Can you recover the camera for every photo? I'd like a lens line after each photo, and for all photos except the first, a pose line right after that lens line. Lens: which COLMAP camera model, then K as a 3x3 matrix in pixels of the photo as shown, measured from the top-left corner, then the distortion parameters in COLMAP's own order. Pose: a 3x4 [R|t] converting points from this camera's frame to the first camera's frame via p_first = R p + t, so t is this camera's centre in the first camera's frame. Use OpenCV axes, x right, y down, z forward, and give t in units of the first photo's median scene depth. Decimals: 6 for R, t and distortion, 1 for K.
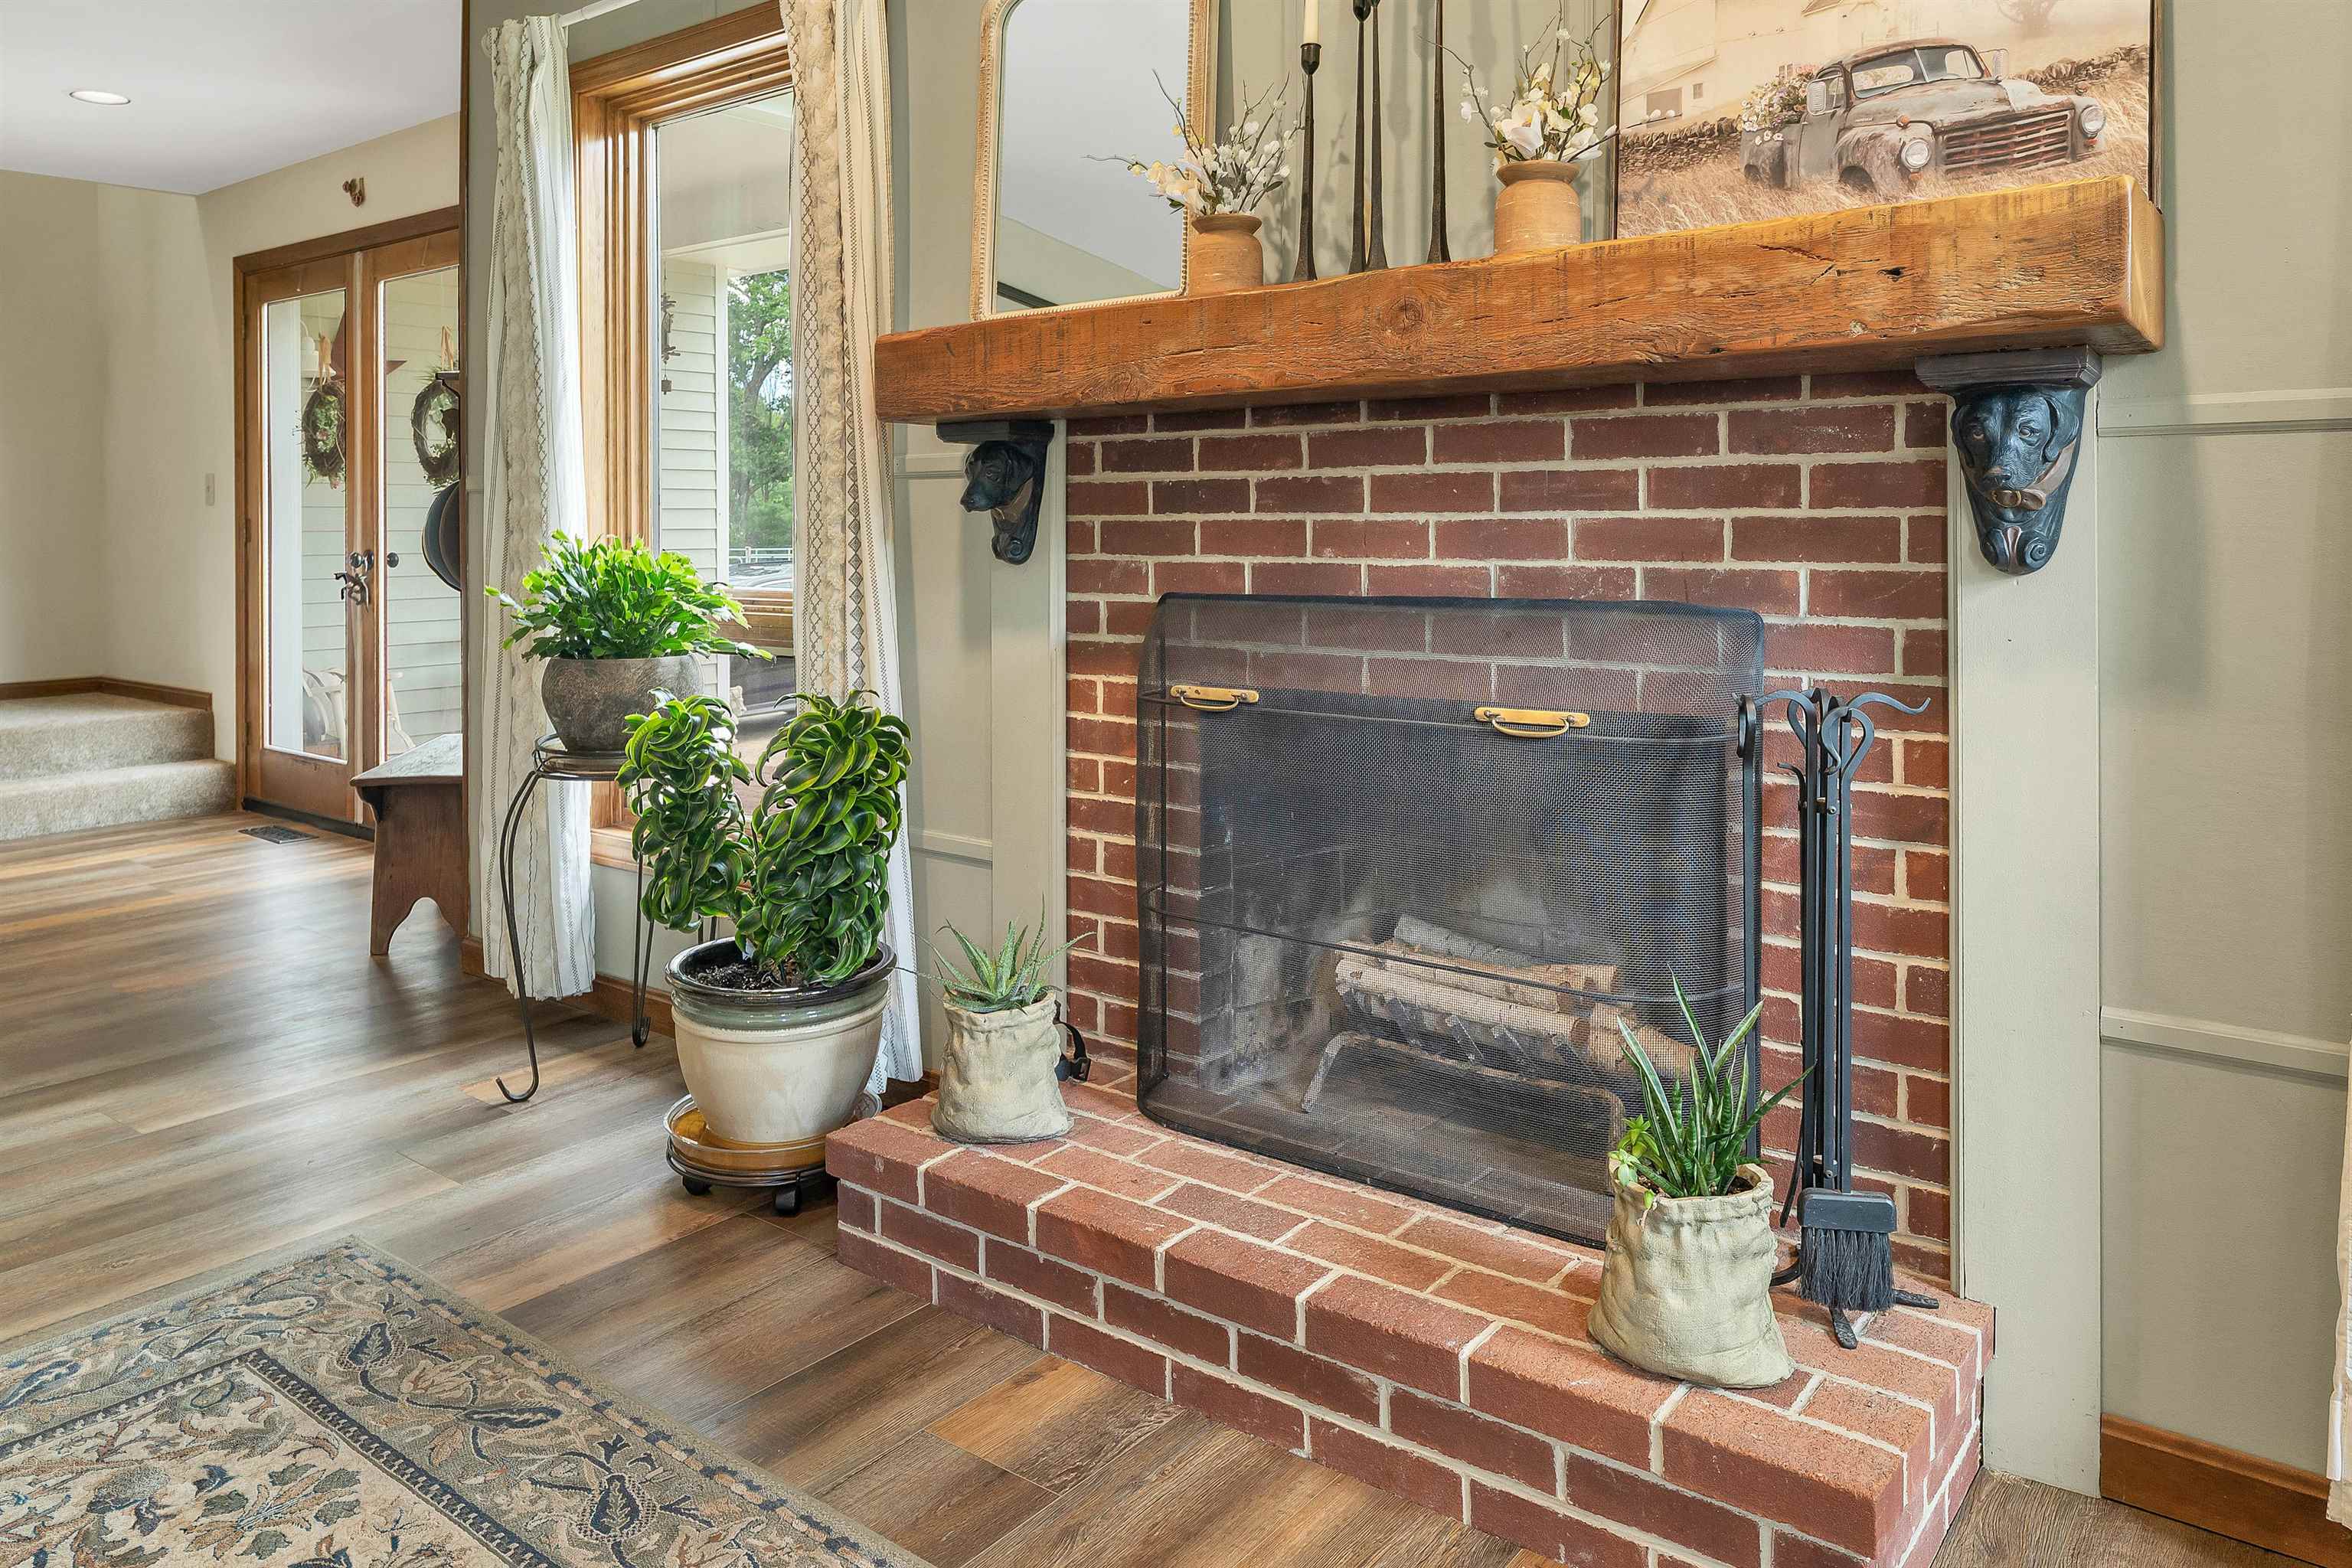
lens RADIAL K [[1640.7, 0, 1180.8], [0, 1640.7, 530.3], [0, 0, 1]] dist [0.000675, -0.003508]
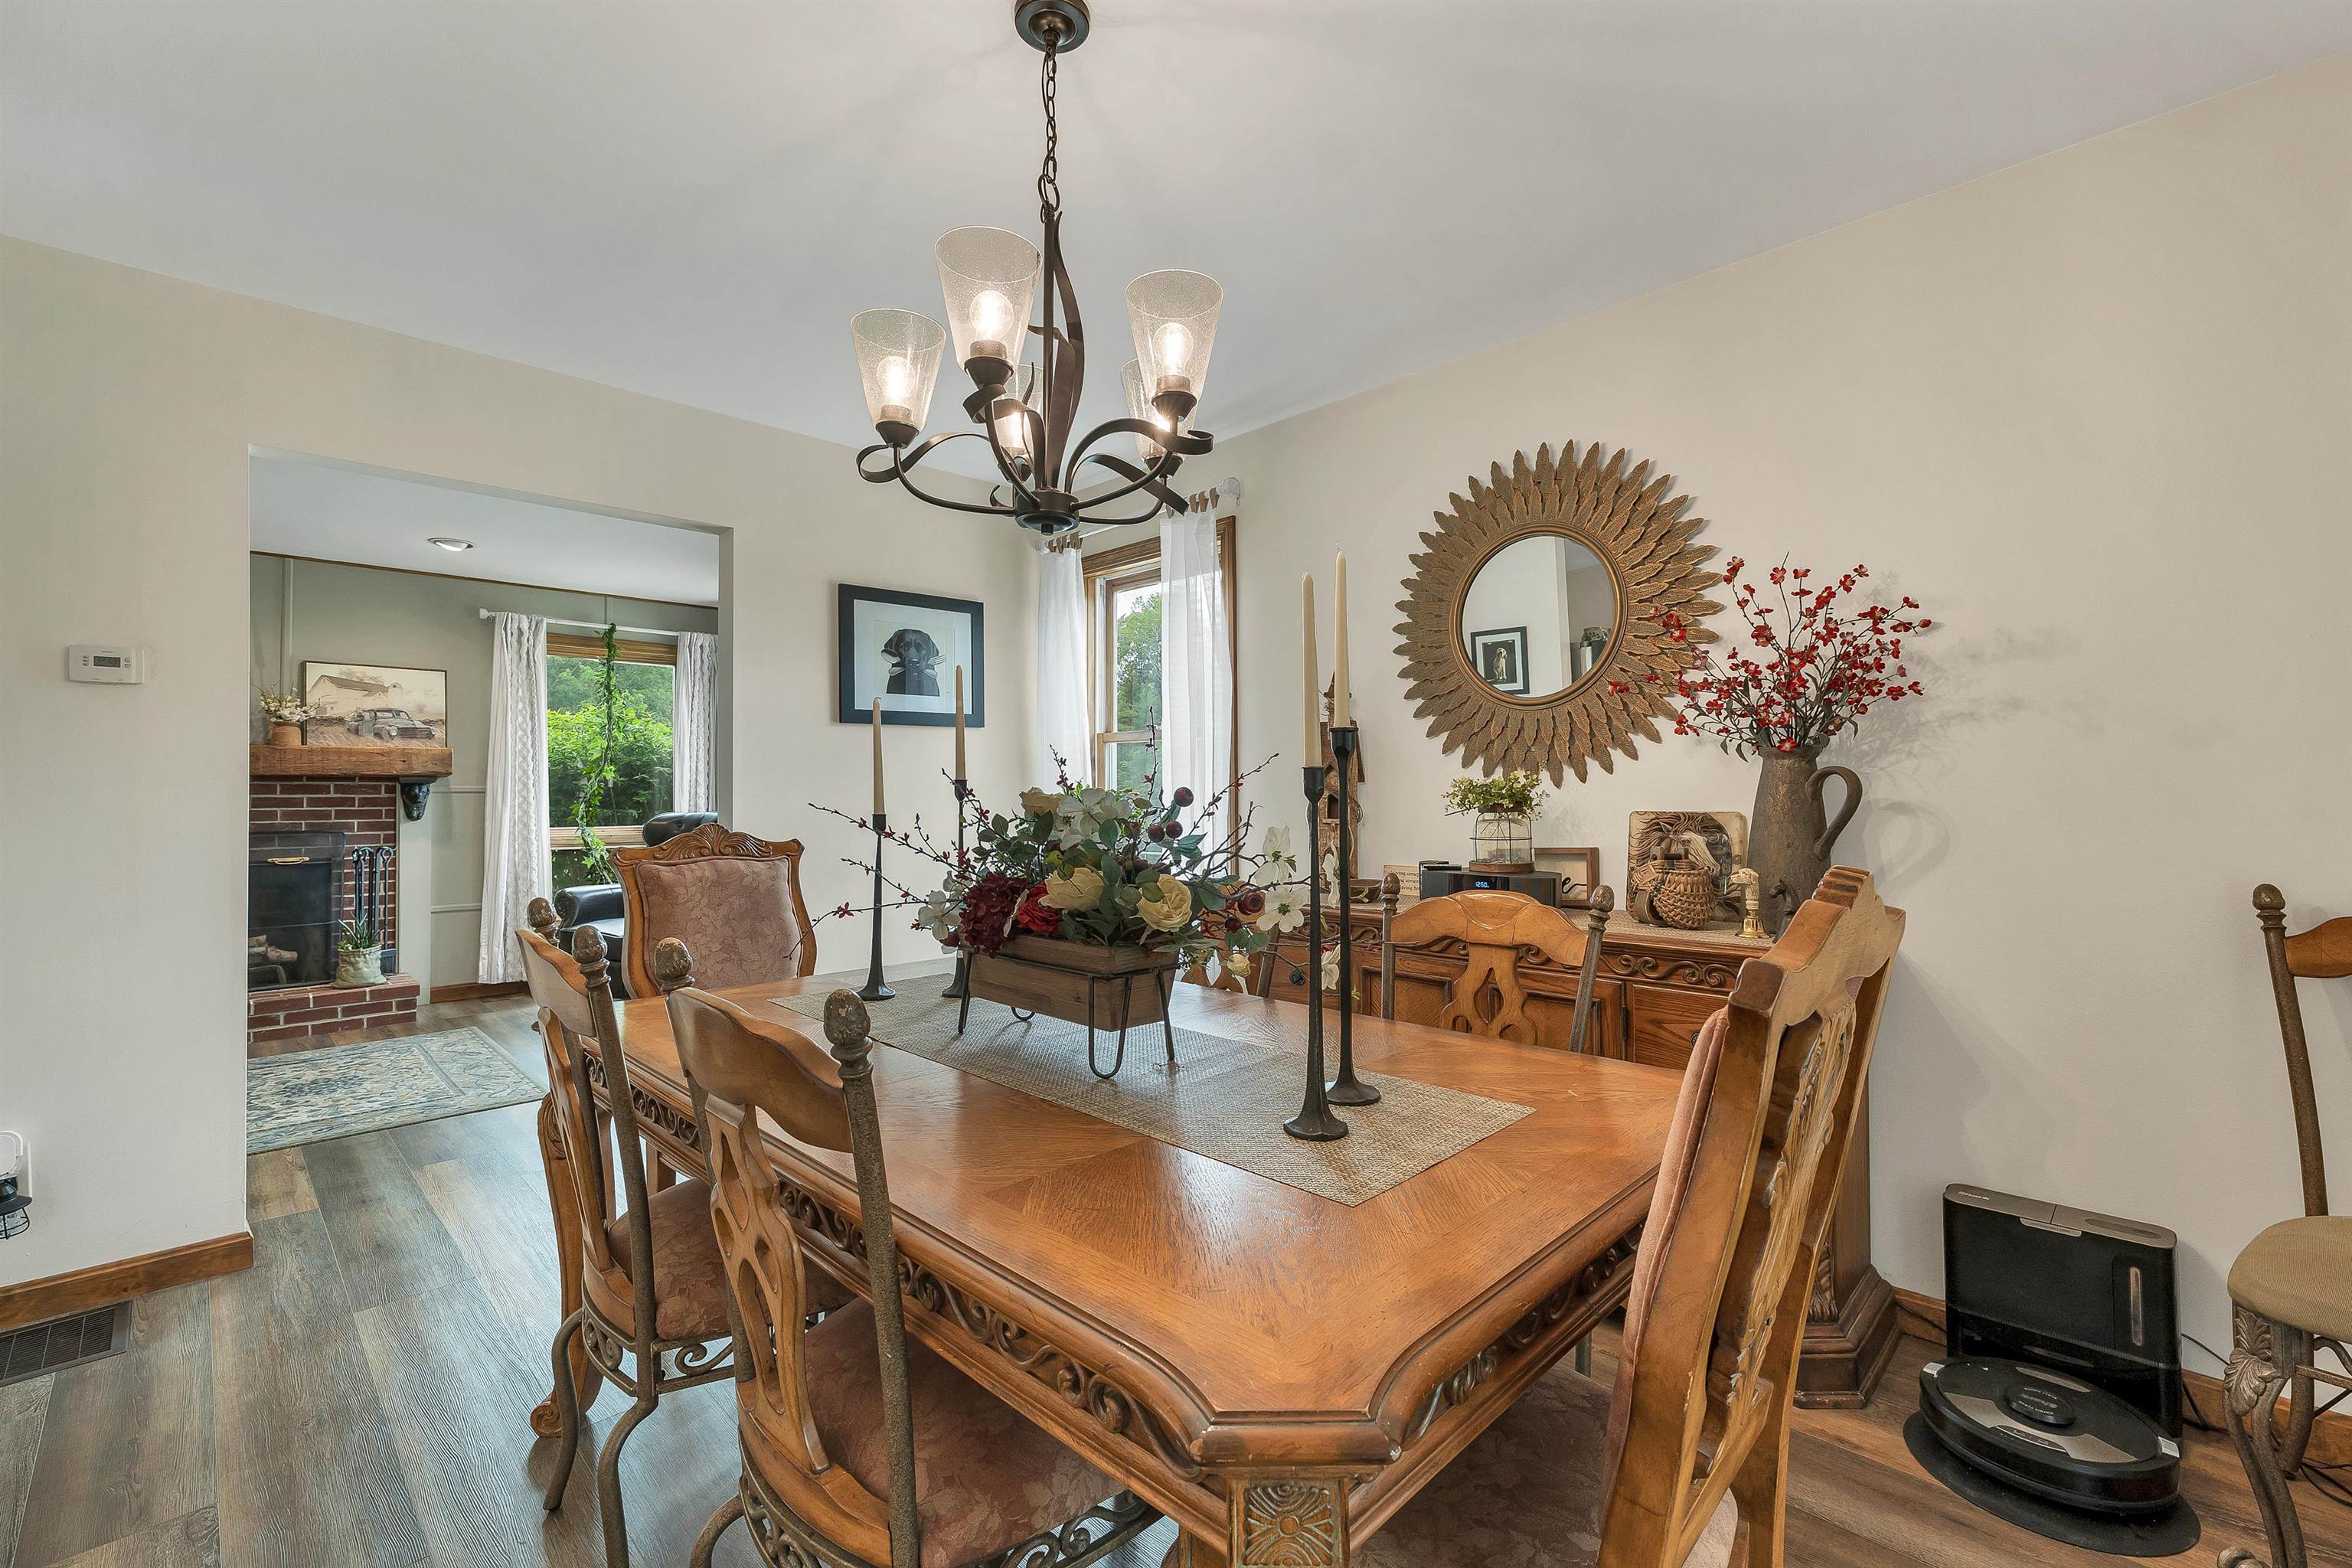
lens RADIAL K [[1014.4, 0, 1176.0], [0, 1014.4, 784.0], [0, 0, 1]] dist [0.002408, 0.000269]
pose [[0.128604, 0.023840, 0.991409, -1.811971], [0.010993, 0.999615, -0.025463, 0.015139], [-0.991635, 0.014173, 0.128293, -1.350167]]
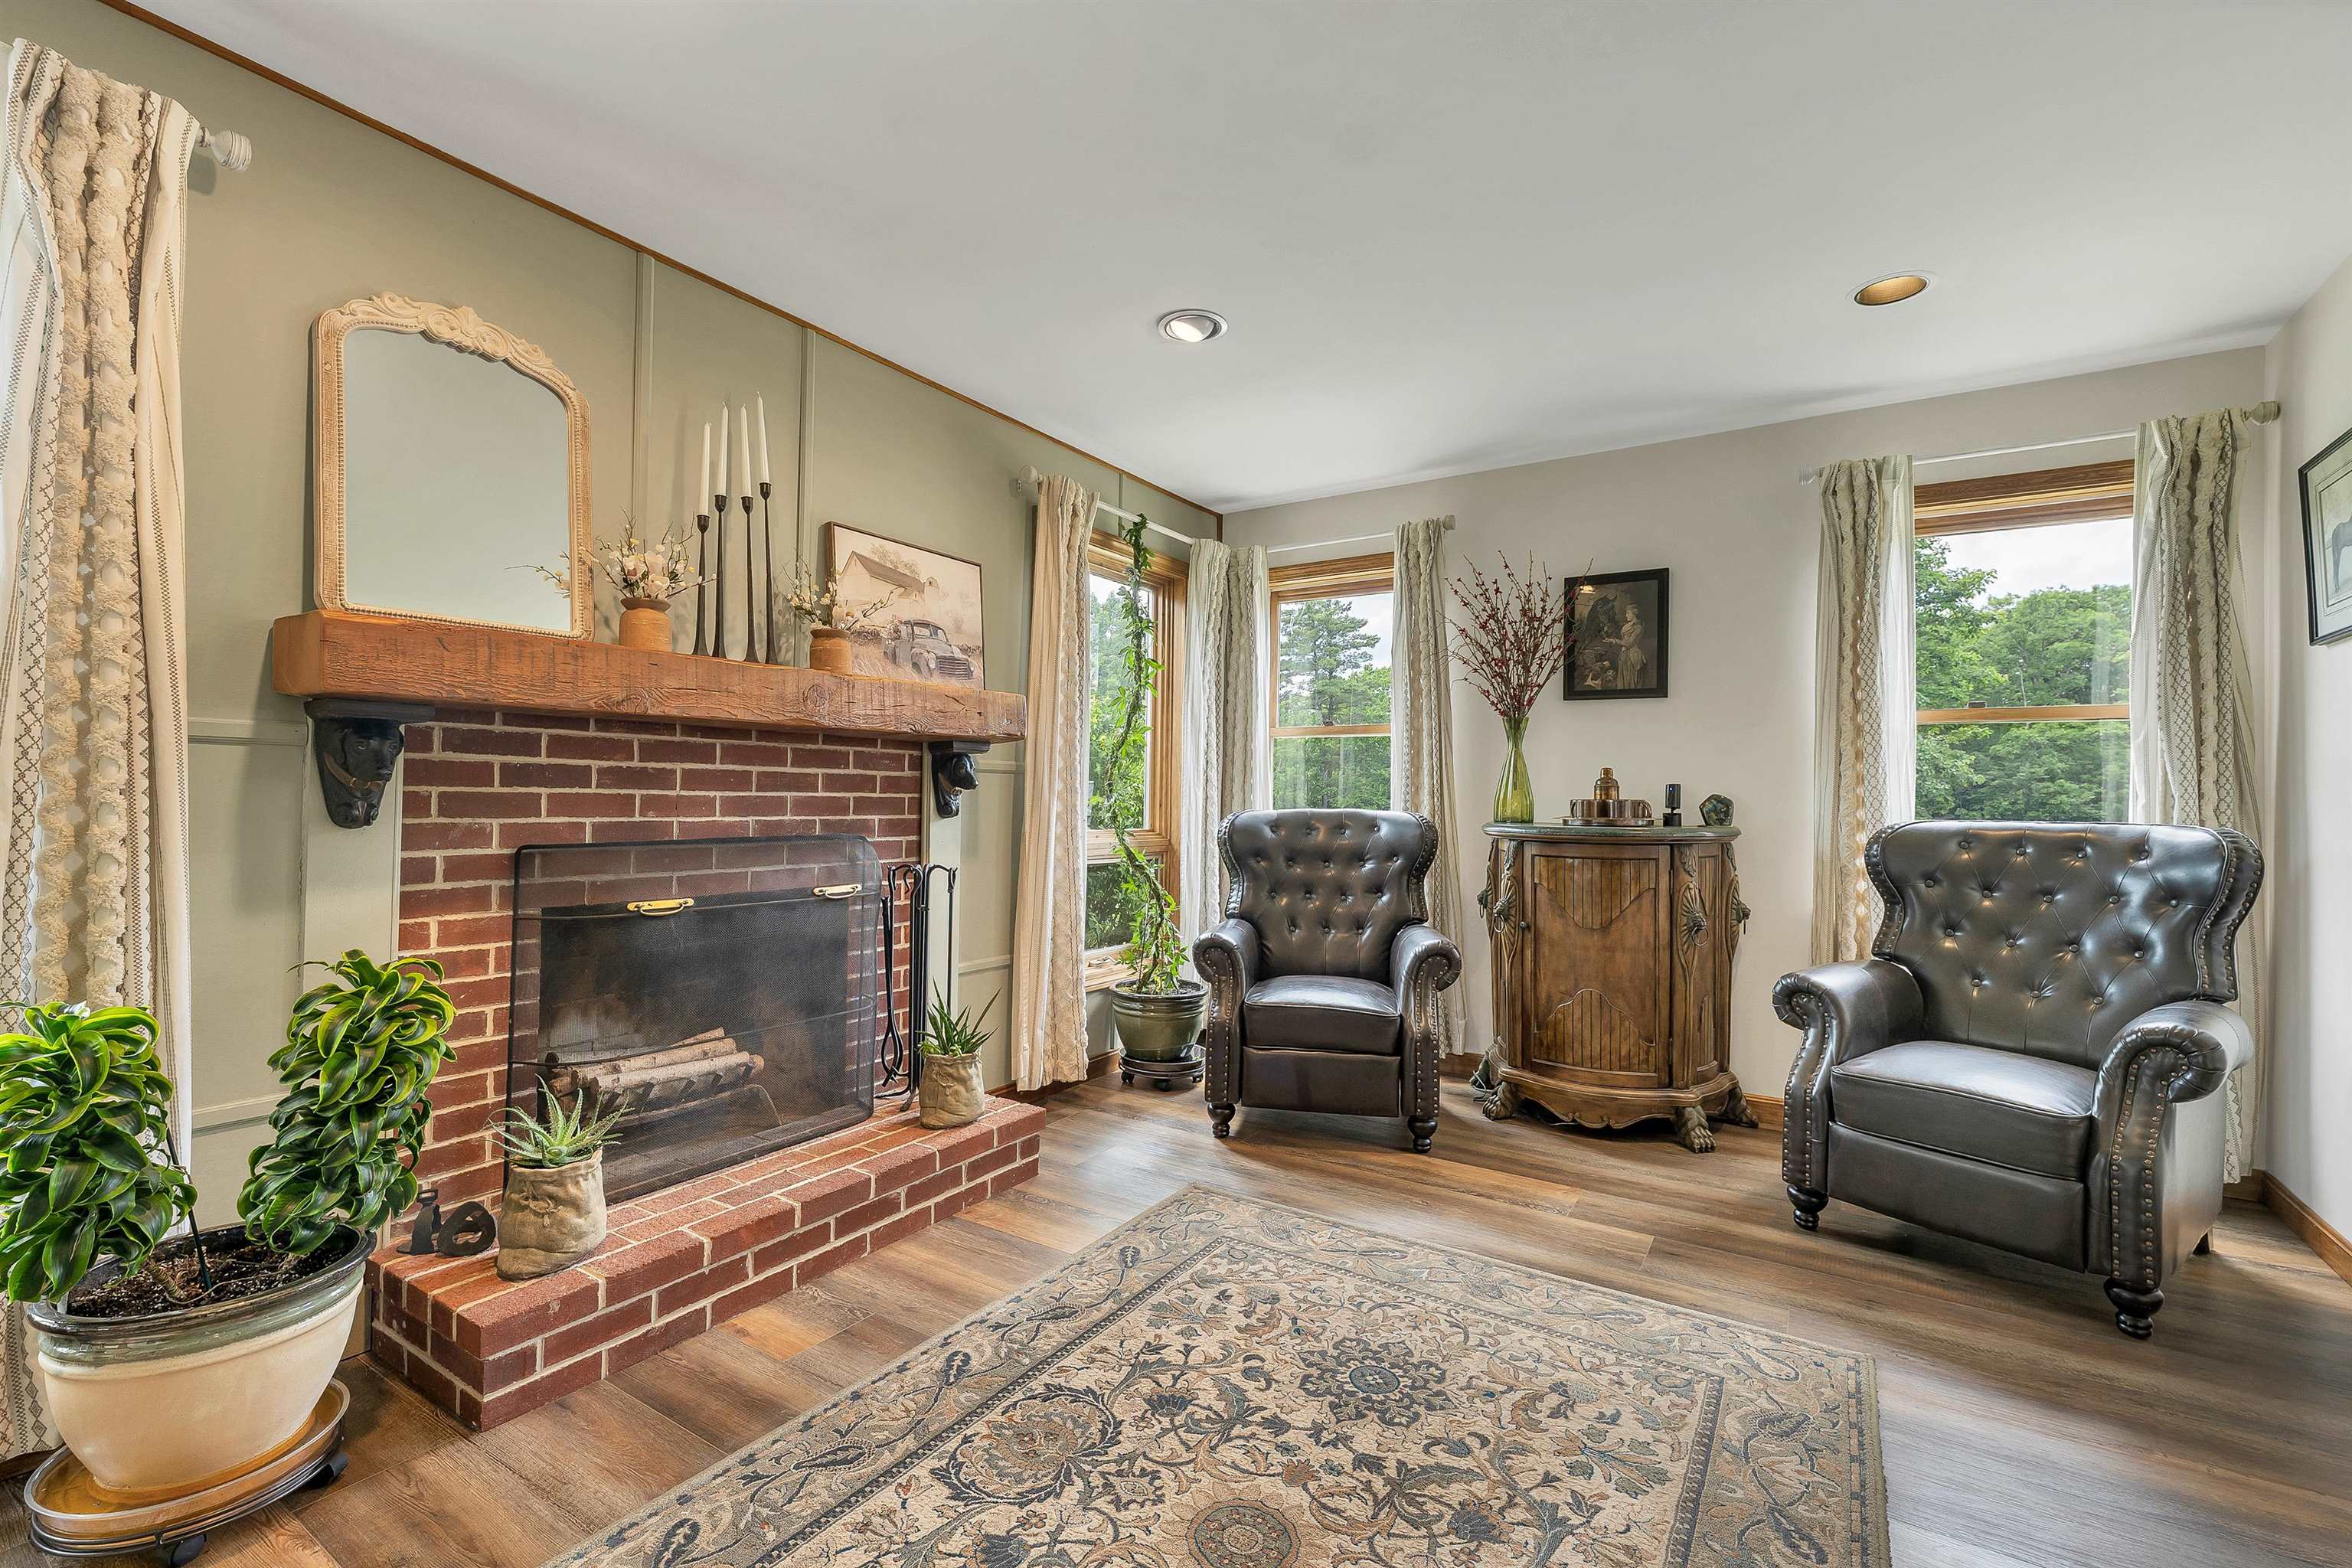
lens RADIAL K [[1014.4, 0, 1176.0], [0, 1014.4, 784.0], [0, 0, 1]] dist [0.002408, 0.000269]
pose [[-0.093419, 0.017354, 0.995476, -1.050779], [-0.010558, 0.999775, -0.018419, -0.003601], [-0.995571, -0.012231, -0.093215, 0.630622]]
